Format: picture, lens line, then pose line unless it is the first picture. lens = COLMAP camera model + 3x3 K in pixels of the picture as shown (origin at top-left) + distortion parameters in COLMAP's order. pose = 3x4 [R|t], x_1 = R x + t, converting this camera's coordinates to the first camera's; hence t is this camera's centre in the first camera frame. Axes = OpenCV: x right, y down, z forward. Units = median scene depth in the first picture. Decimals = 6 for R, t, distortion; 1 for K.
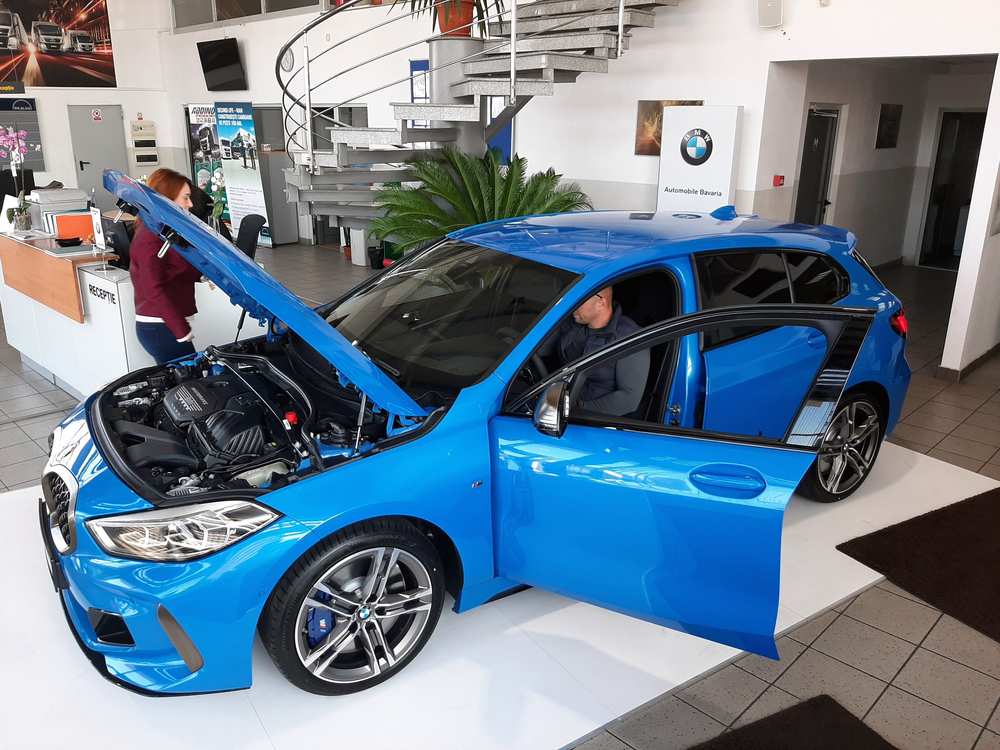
lens RADIAL K [[799.0, 0, 517.0], [0, 799.0, 378.0], [0, 0, 1]] dist [0.063313, -0.200270]
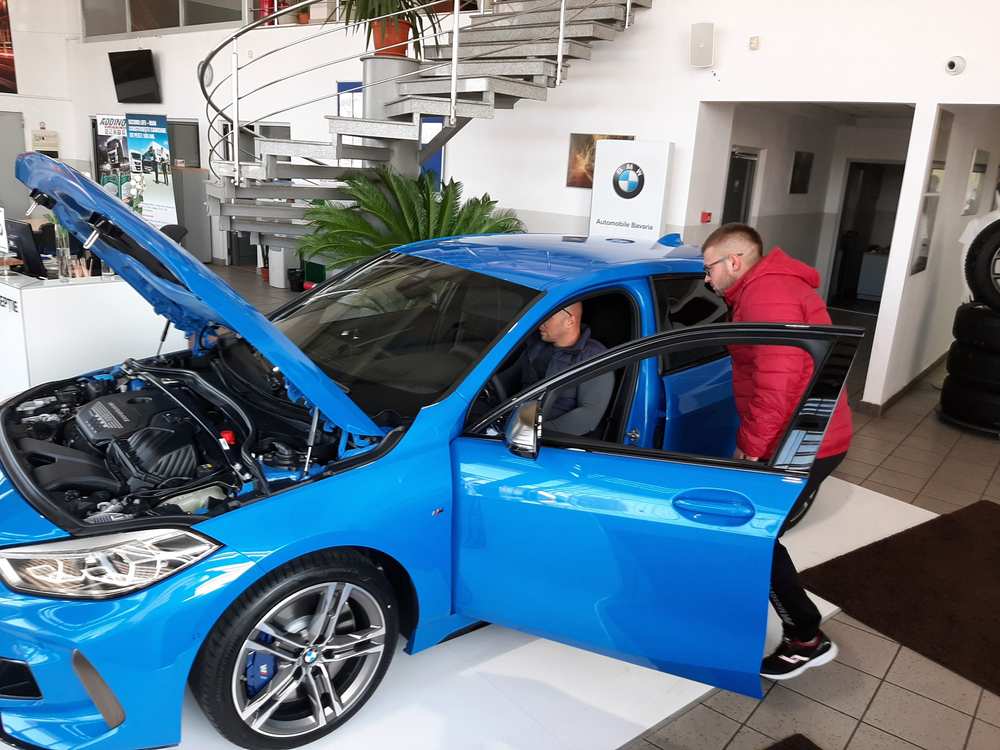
lens RADIAL K [[790.9, 0, 515.7], [0, 790.9, 379.5], [0, 0, 1]] dist [0.057593, -0.148104]
pose [[0.993036, 0.020515, 0.116013, -0.054648], [-0.015591, 0.998945, -0.043194, 0.015434], [-0.116777, 0.041085, 0.992308, 0.064530]]
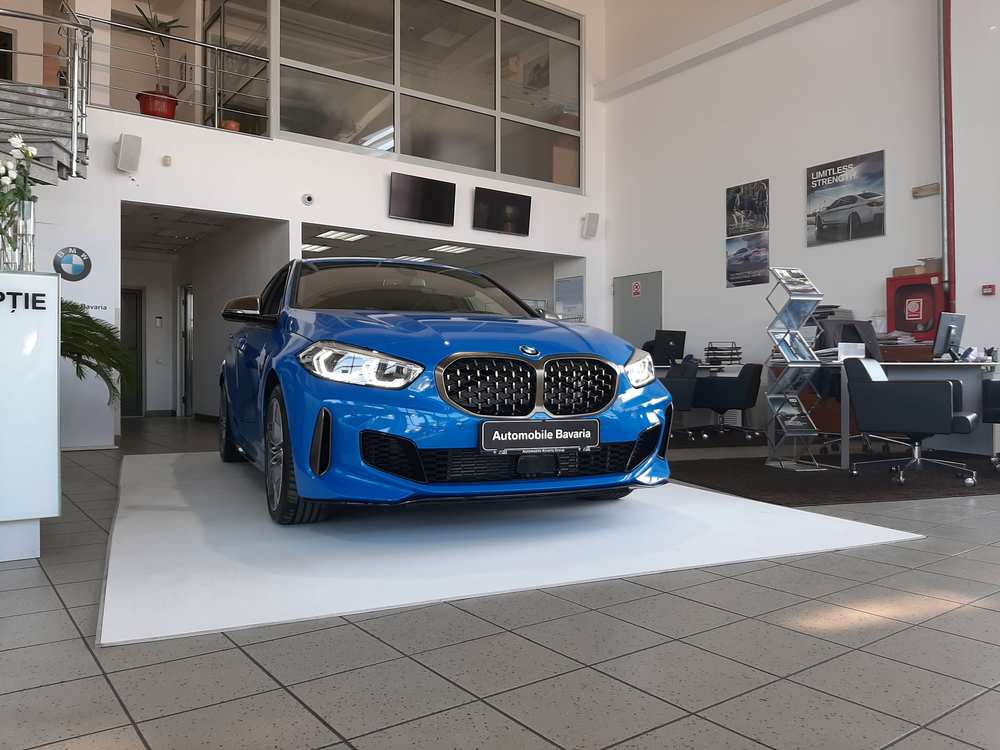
lens RADIAL K [[777.3, 0, 500.0], [0, 777.3, 375.0], [0, 0, 1]] dist [0.080105, -0.162202]
pose [[0.169276, -0.006049, 0.985550, -1.299966], [0.308475, 0.950063, -0.047152, 0.127842], [-0.936049, 0.312000, 0.162689, 0.689400]]
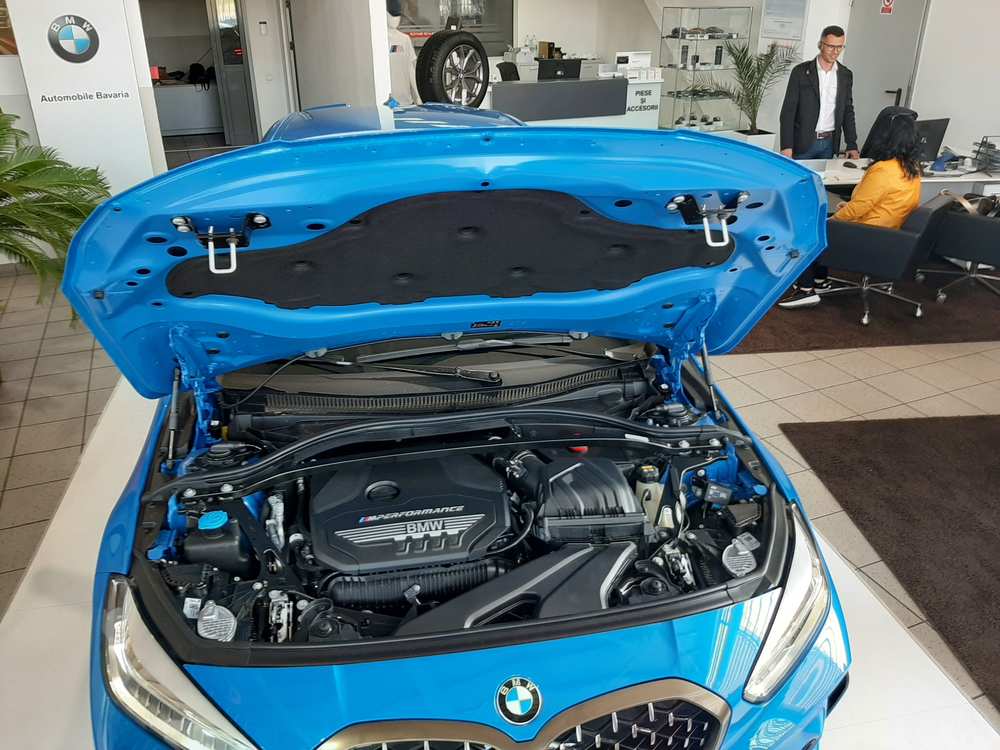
lens RADIAL K [[805.6, 0, 501.3], [0, 805.6, 360.3], [0, 0, 1]] dist [0.010403, -0.047419]
pose [[0.398502, -0.388196, 0.830963, -0.722029], [0.289336, 0.912956, 0.287743, -0.203010], [-0.870333, 0.125762, 0.476134, 0.583635]]
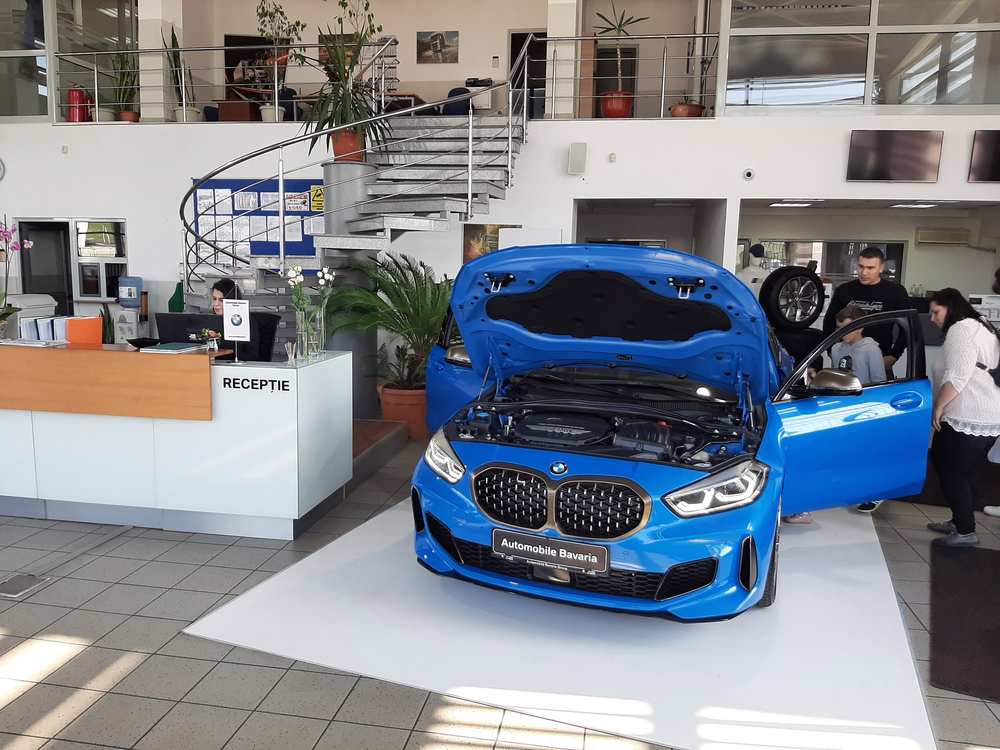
lens RADIAL K [[781.4, 0, 496.9], [0, 781.4, 370.6], [0, 0, 1]] dist [0.089719, -0.174965]
pose [[0.826964, -0.069694, 0.557918, -1.024158], [0.160733, 0.980181, -0.115801, 0.053700], [-0.538791, 0.185439, 0.821777, 0.039055]]
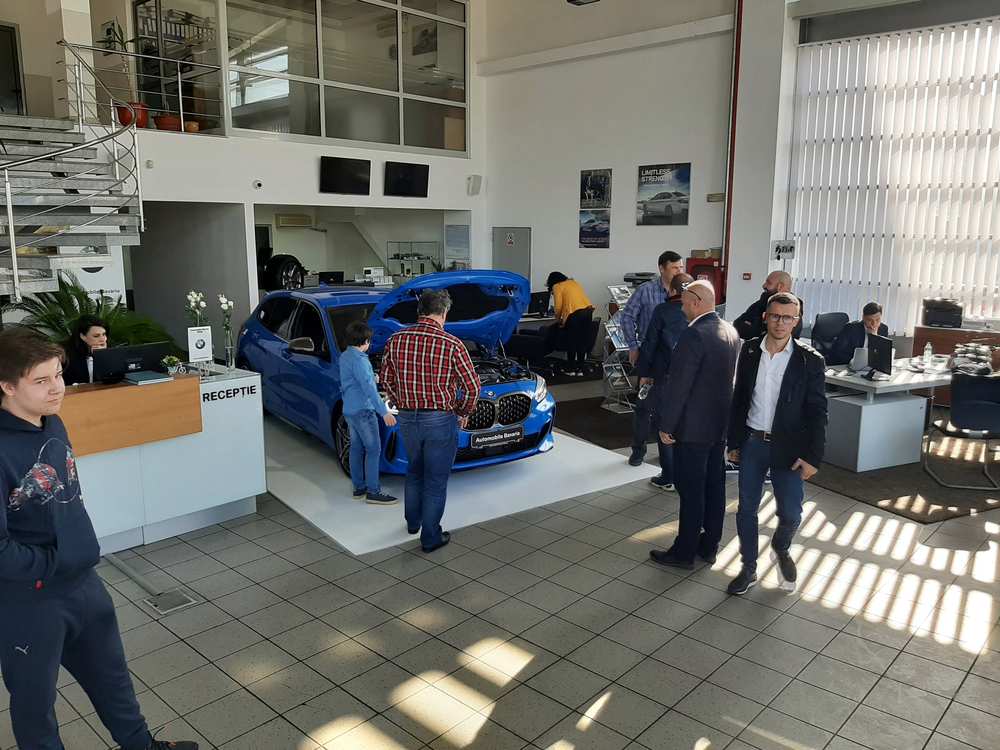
lens RADIAL K [[776.8, 0, 500.0], [0, 776.8, 375.0], [0, 0, 1]] dist [0.146427, -0.306106]
pose [[-0.022245, -0.193611, 0.980826, -2.125100], [0.306618, 0.932468, 0.191020, -0.287943], [-0.951573, 0.304988, 0.038621, 0.690097]]
